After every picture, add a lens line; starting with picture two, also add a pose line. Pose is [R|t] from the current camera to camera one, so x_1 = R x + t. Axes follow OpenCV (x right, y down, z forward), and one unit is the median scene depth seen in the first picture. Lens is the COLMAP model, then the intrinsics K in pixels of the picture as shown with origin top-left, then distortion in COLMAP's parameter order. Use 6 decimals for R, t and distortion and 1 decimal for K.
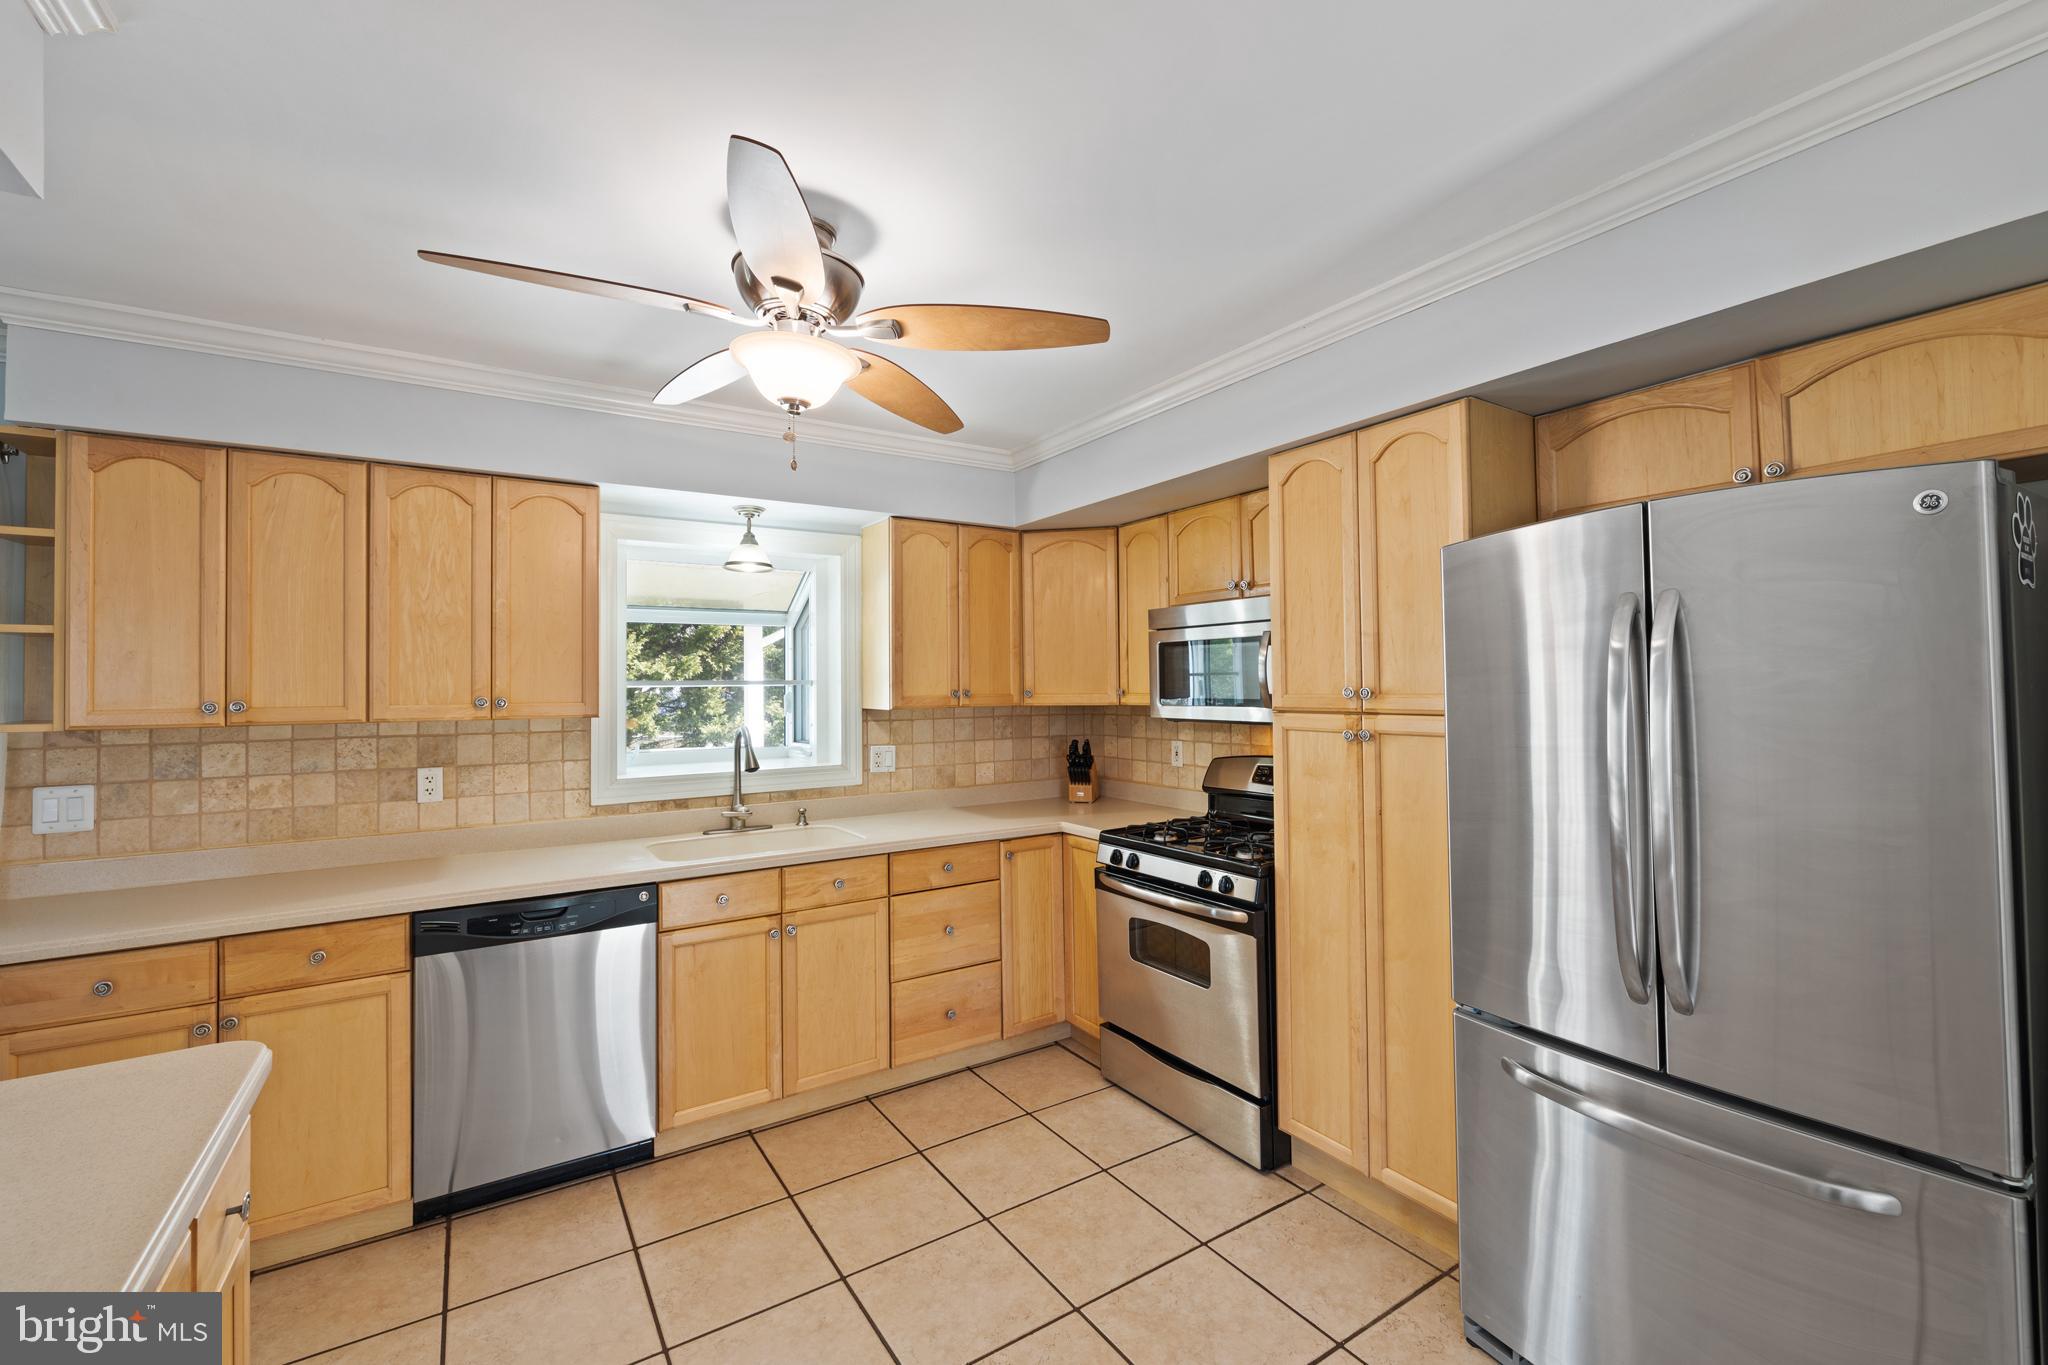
lens RADIAL K [[851.8, 0, 1022.6], [0, 851.8, 673.1], [0, 0, 1]] dist [-0.005900, 0.000305]
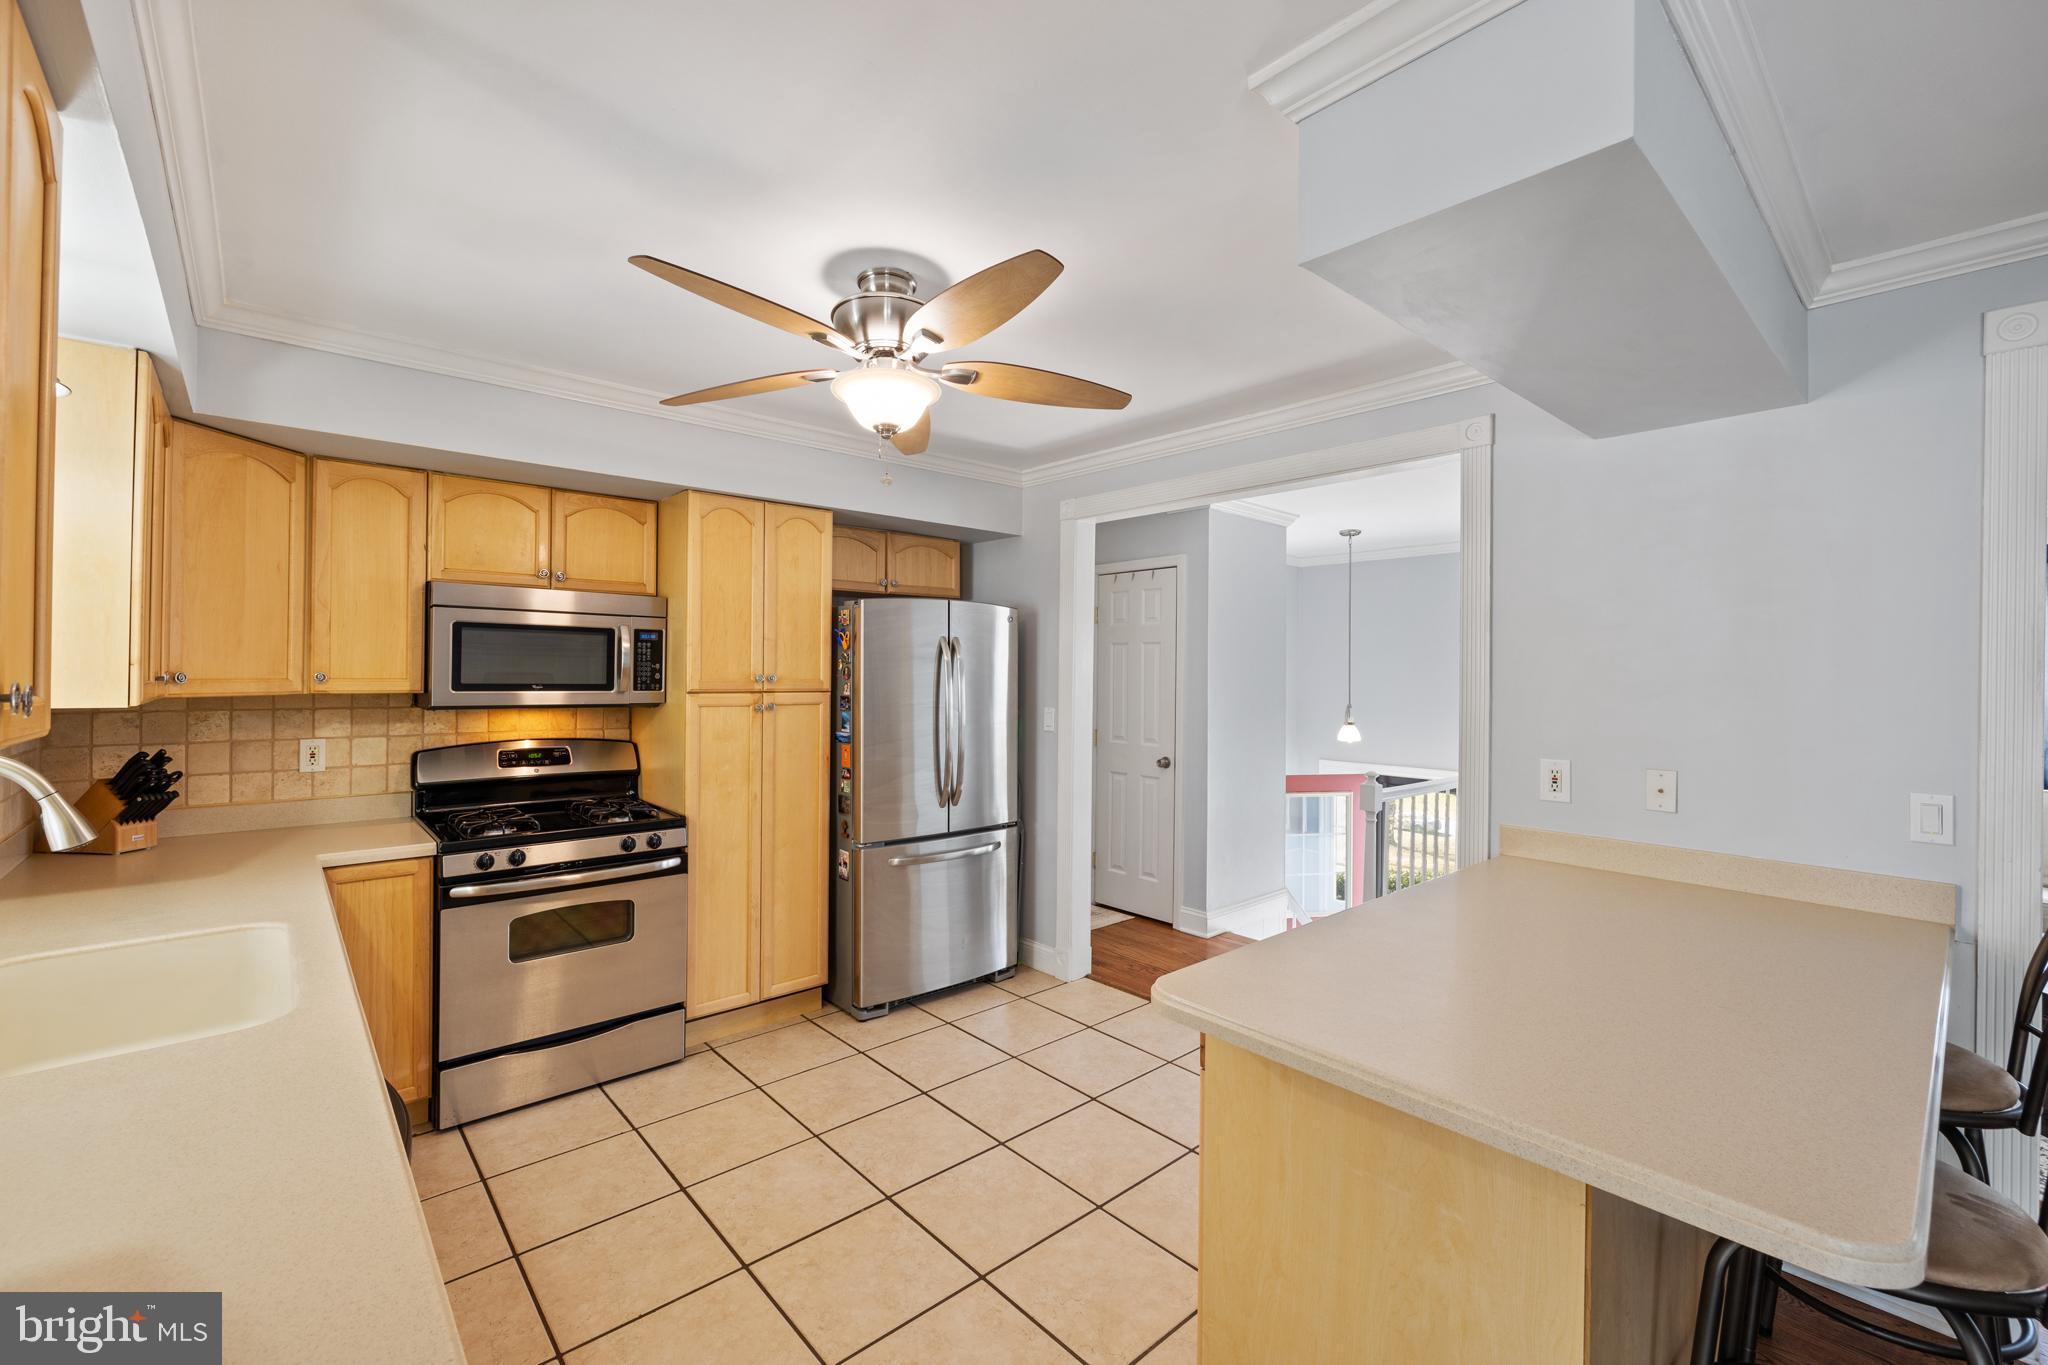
lens RADIAL K [[851.8, 0, 1015.3], [0, 851.8, 677.4], [0, 0, 1]] dist [-0.005900, 0.000305]
pose [[-0.148686, 0.011467, 0.988818, -0.911099], [-0.019287, 0.999709, -0.014494, 0.027682], [-0.988696, -0.021226, -0.148422, 0.626165]]
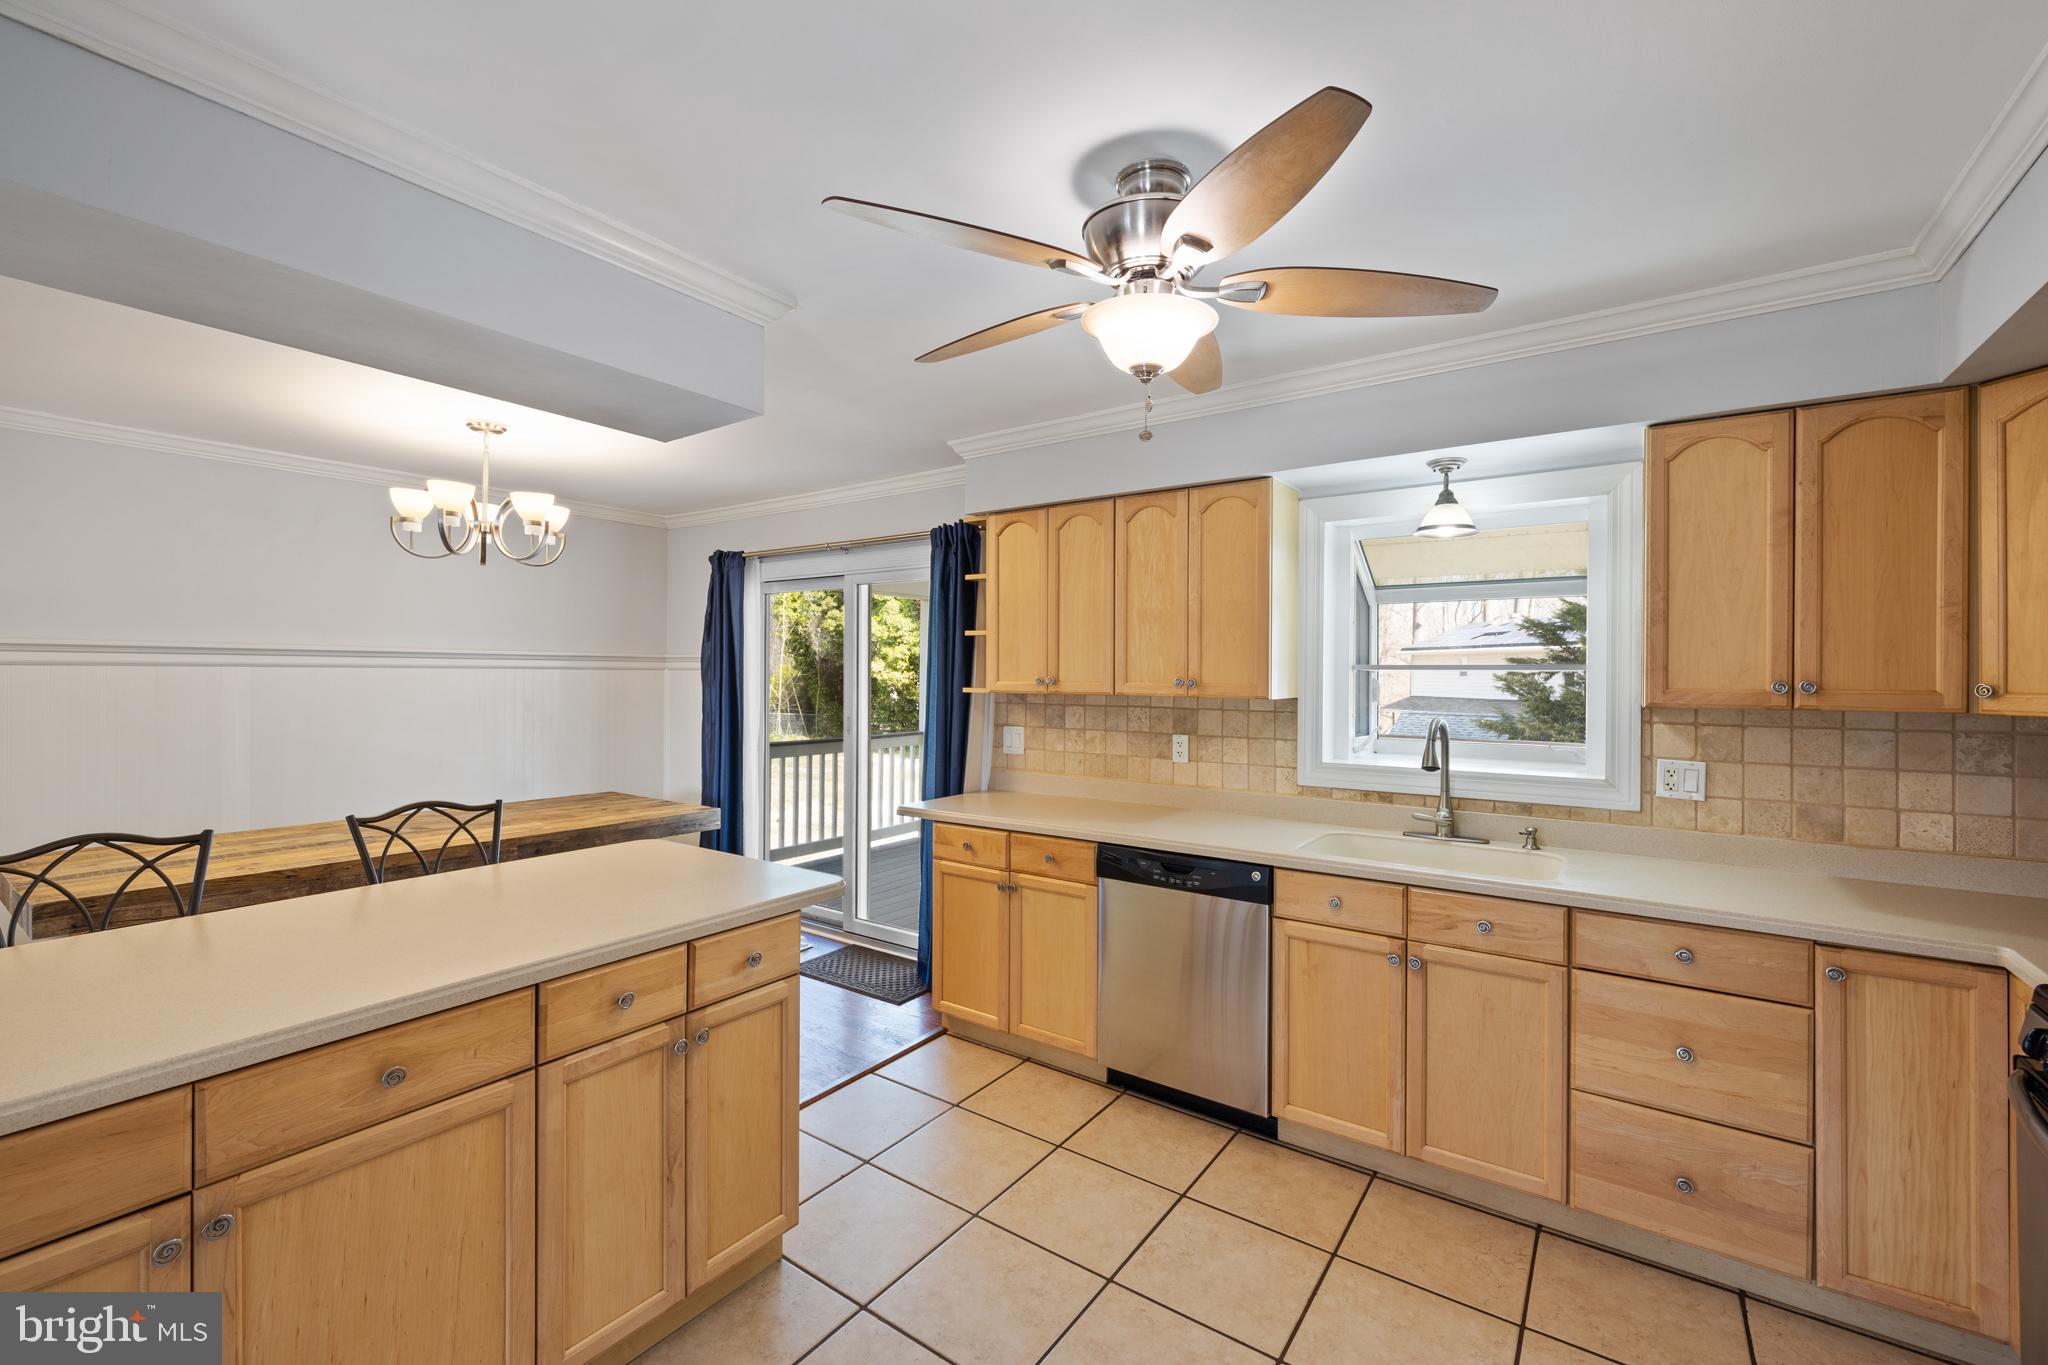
lens RADIAL K [[851.8, 0, 1021.8], [0, 851.8, 672.8], [0, 0, 1]] dist [-0.005900, 0.000305]
pose [[0.362994, 0.012771, -0.931704, 0.340048], [0.005386, 0.999861, 0.015803, 0.001305], [0.931776, -0.010755, 0.362875, 0.317077]]
